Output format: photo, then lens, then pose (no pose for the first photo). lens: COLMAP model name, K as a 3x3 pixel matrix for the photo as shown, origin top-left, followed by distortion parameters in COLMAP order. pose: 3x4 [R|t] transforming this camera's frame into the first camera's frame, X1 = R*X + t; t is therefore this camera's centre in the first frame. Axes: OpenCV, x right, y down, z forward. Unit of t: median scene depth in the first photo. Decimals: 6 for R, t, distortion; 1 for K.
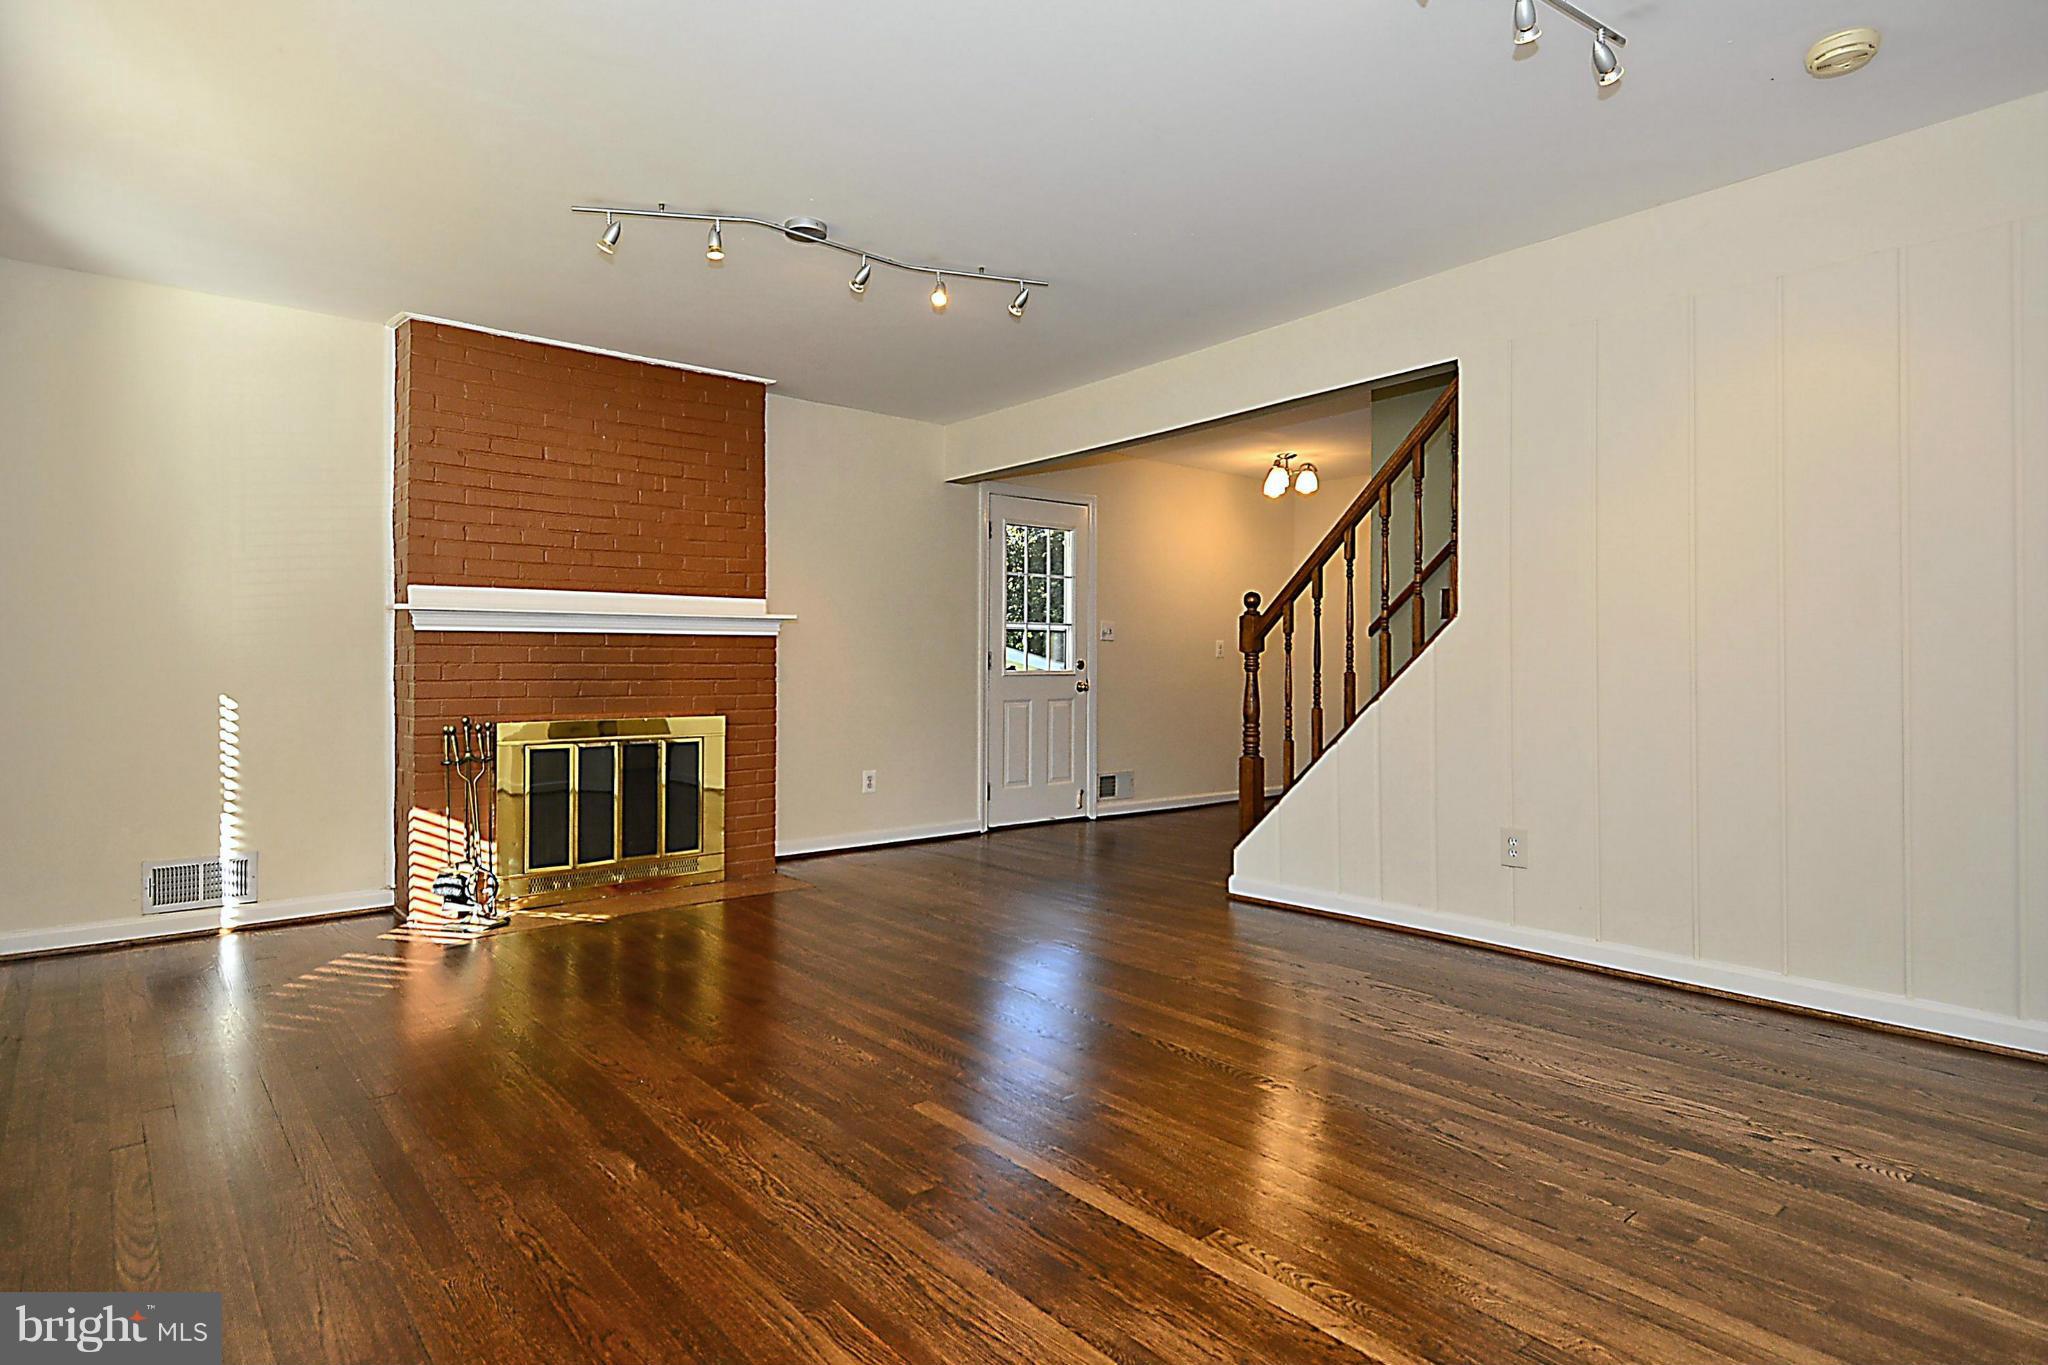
lens RADIAL K [[1103.0, 0, 1024.0], [0, 1103.0, 682.5], [0, 0, 1]] dist [0.038880, -0.025263]
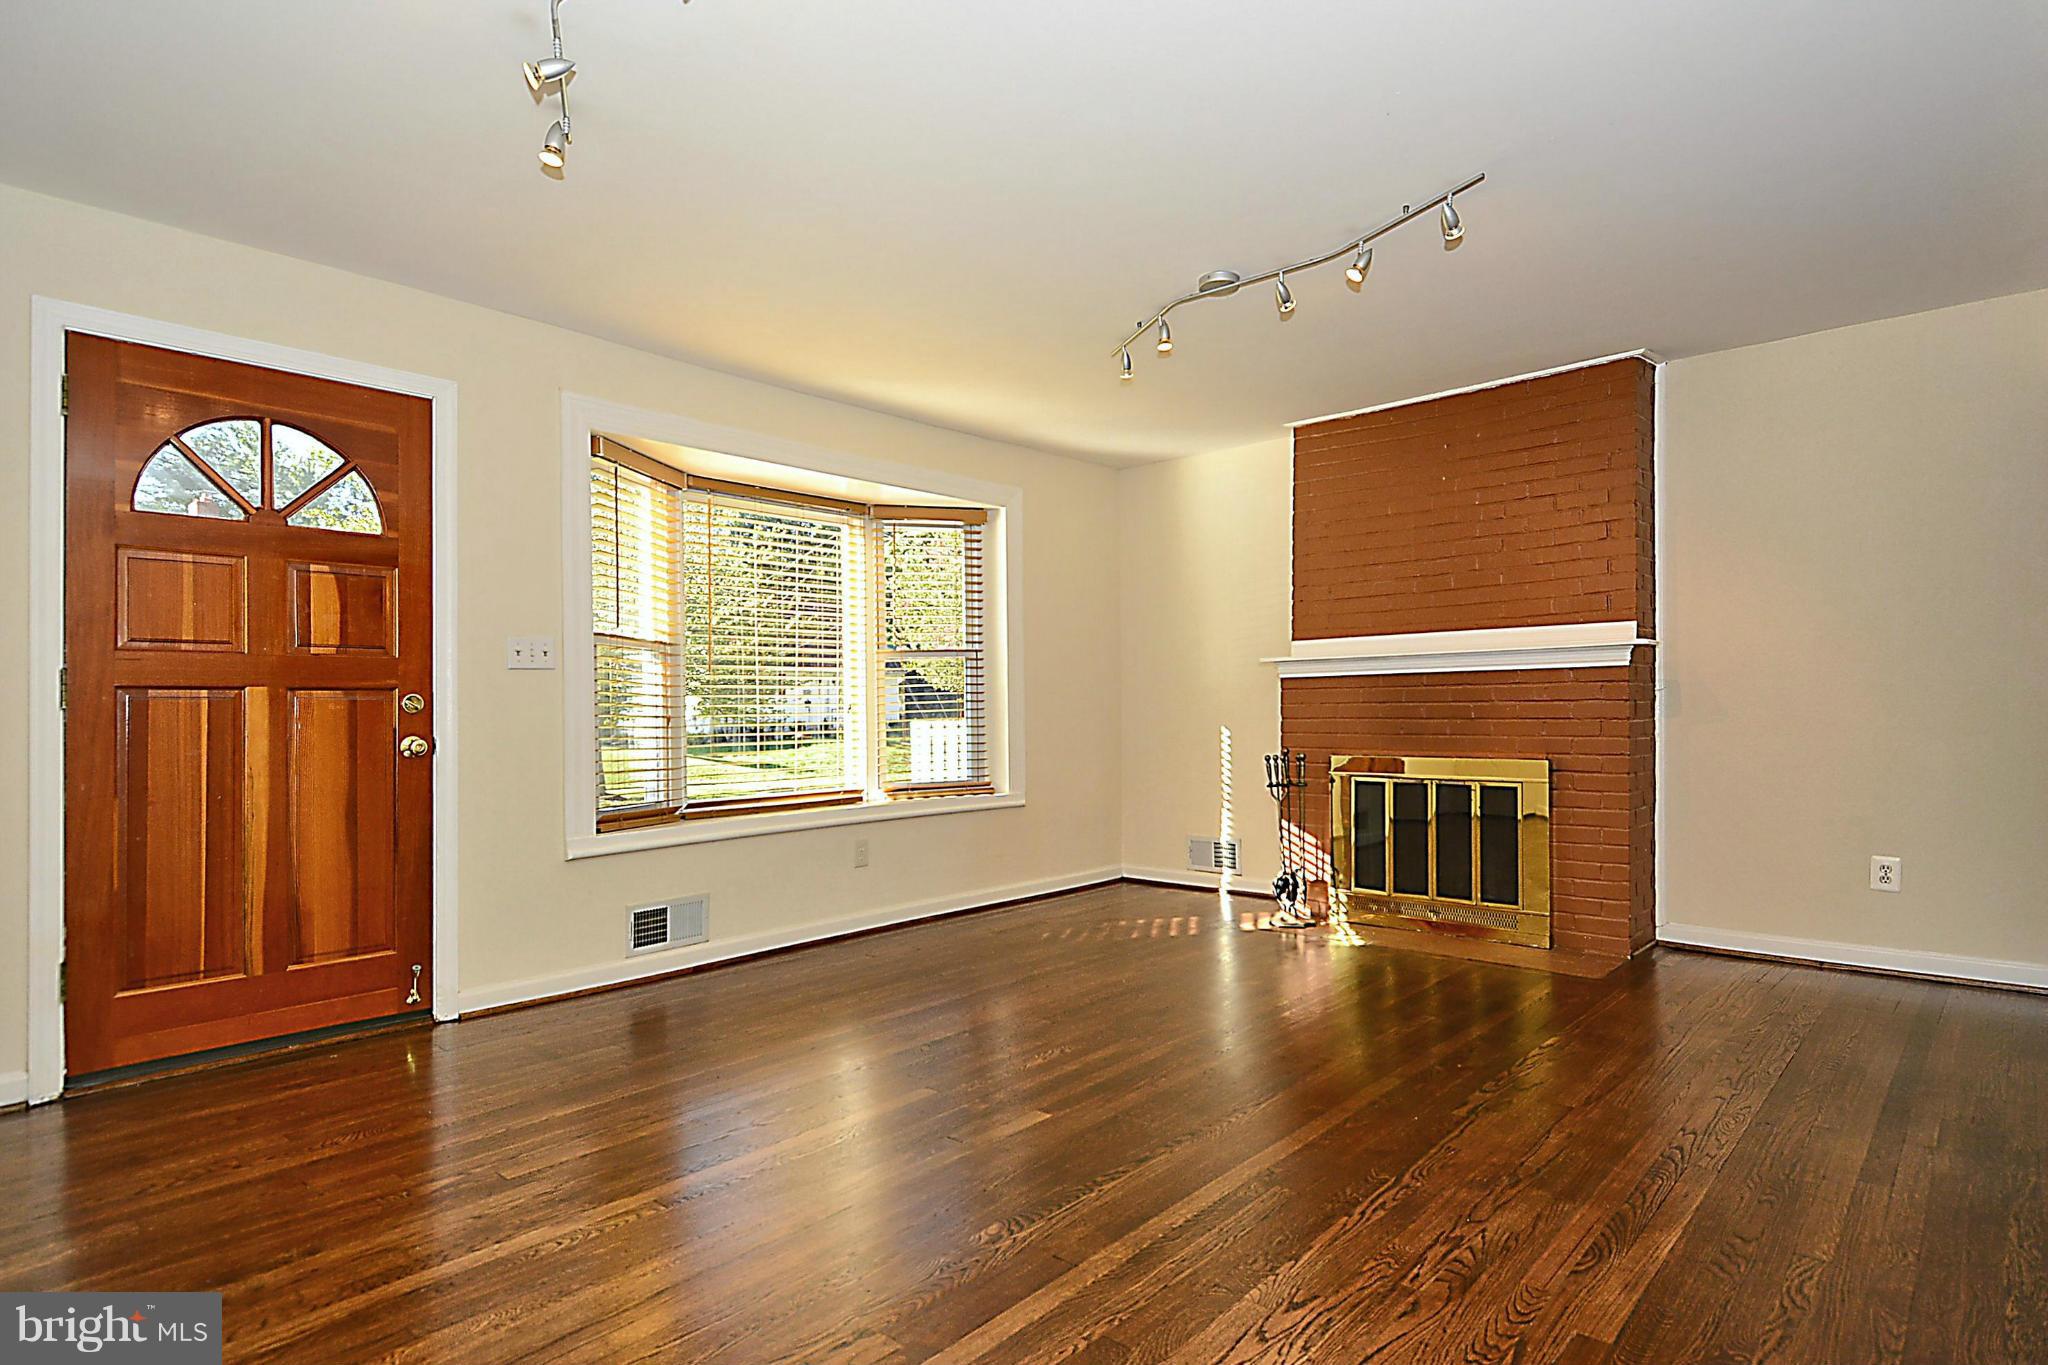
lens RADIAL K [[1082.7, 0, 1030.2], [0, 1082.7, 699.9], [0, 0, 1]] dist [0.036883, -0.024219]
pose [[0.139195, -0.002951, -0.990261, 0.555327], [-0.000805, 0.999995, -0.003093, -0.015805], [0.990265, 0.001228, 0.139192, 0.494292]]
